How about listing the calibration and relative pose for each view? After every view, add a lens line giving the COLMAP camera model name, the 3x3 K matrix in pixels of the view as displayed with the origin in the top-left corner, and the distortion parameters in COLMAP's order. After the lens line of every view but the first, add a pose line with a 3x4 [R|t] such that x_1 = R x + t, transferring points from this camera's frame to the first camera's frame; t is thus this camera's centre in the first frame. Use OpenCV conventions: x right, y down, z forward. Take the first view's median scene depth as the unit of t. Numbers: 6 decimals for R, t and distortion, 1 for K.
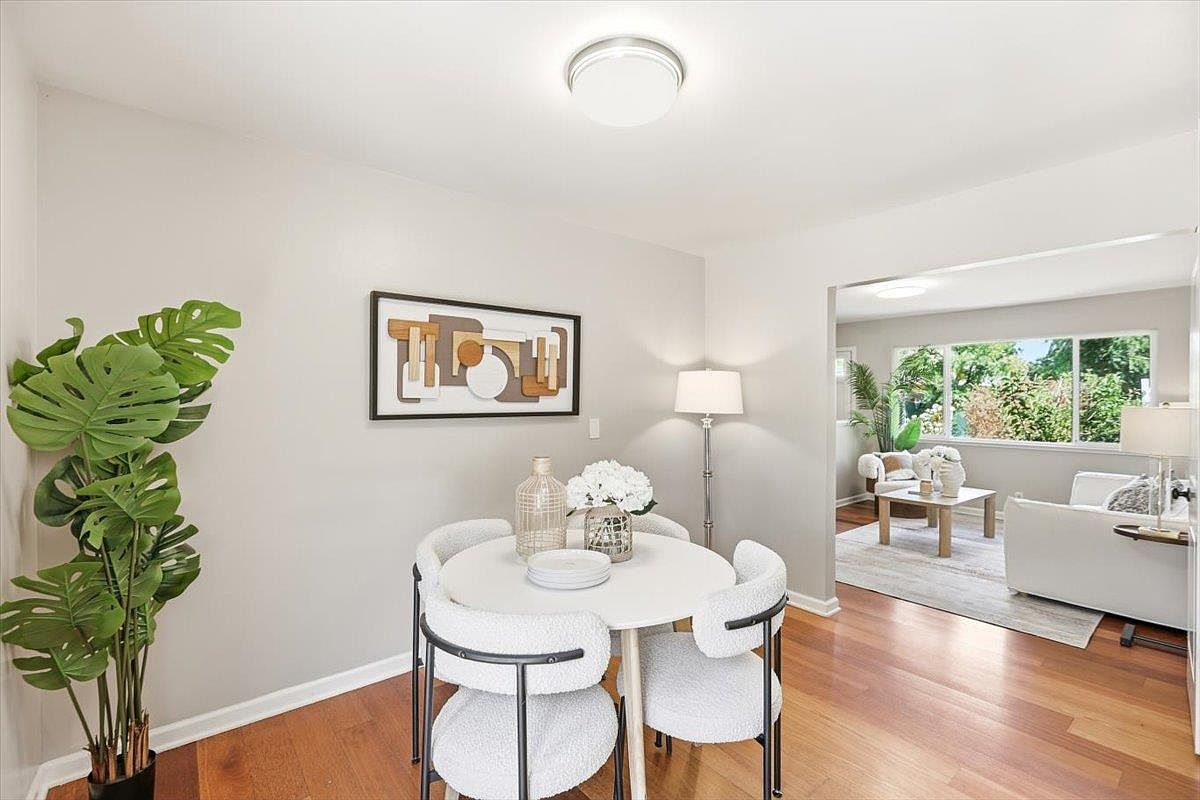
lens RADIAL K [[533.2, 0, 601.4], [0, 533.2, 402.8], [0, 0, 1]] dist [-0.000035, 0.000035]
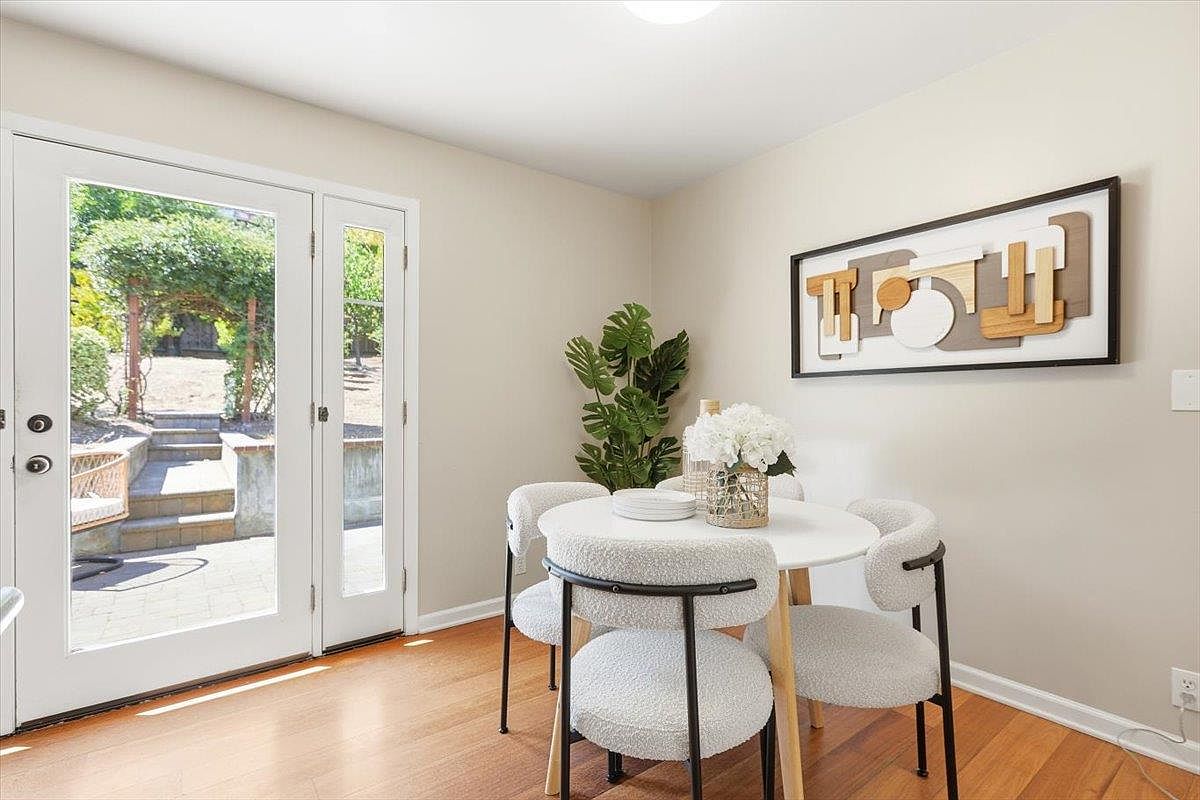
lens RADIAL K [[553.8, 0, 602.8], [0, 553.8, 408.3], [0, 0, 1]] dist [0.000863, 0.000222]
pose [[-0.031482, 0.006565, -0.999483, 0.592562], [-0.008420, 0.999941, 0.006833, 0.077032], [0.999469, 0.008630, -0.031425, 0.569378]]
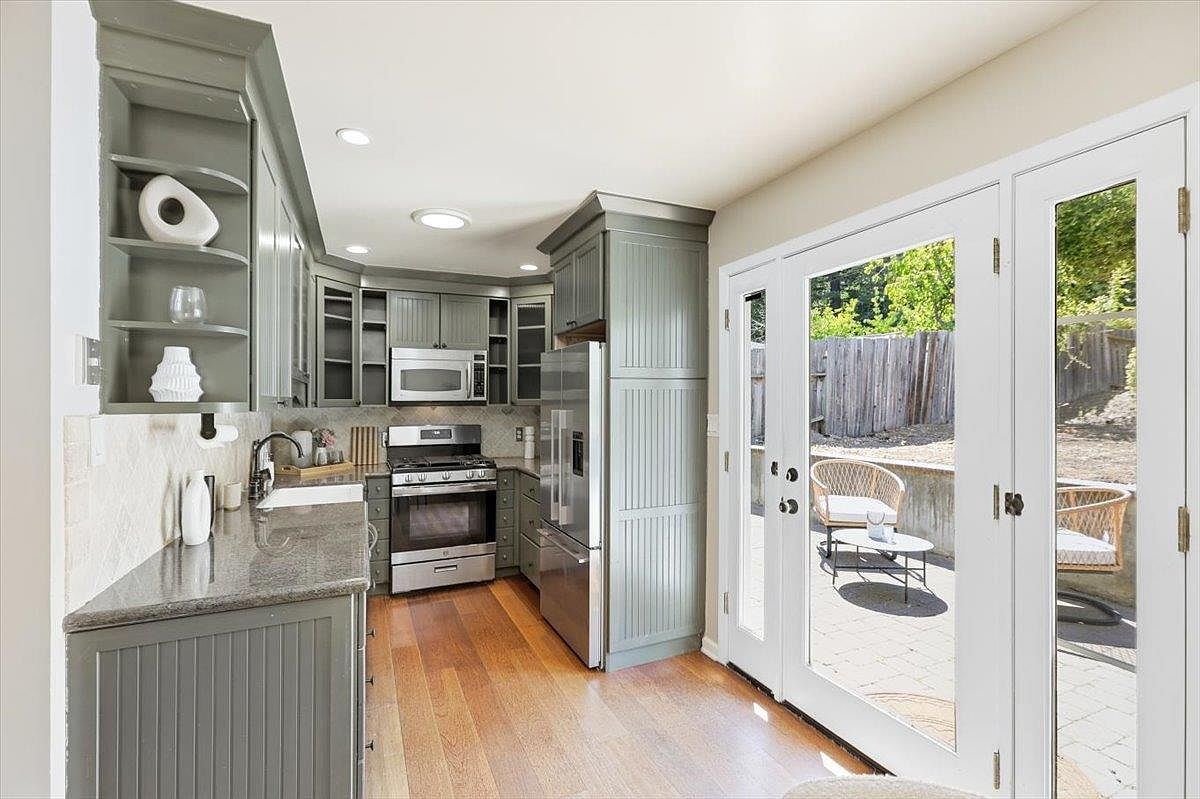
lens RADIAL K [[533.2, 0, 601.4], [0, 533.2, 402.3], [0, 0, 1]] dist [-0.000035, 0.000035]
pose [[-0.968005, 0.004464, 0.250893, 0.034162], [0.007431, 0.999913, 0.010878, -0.016978], [-0.250822, 0.012395, -0.967954, 0.748257]]
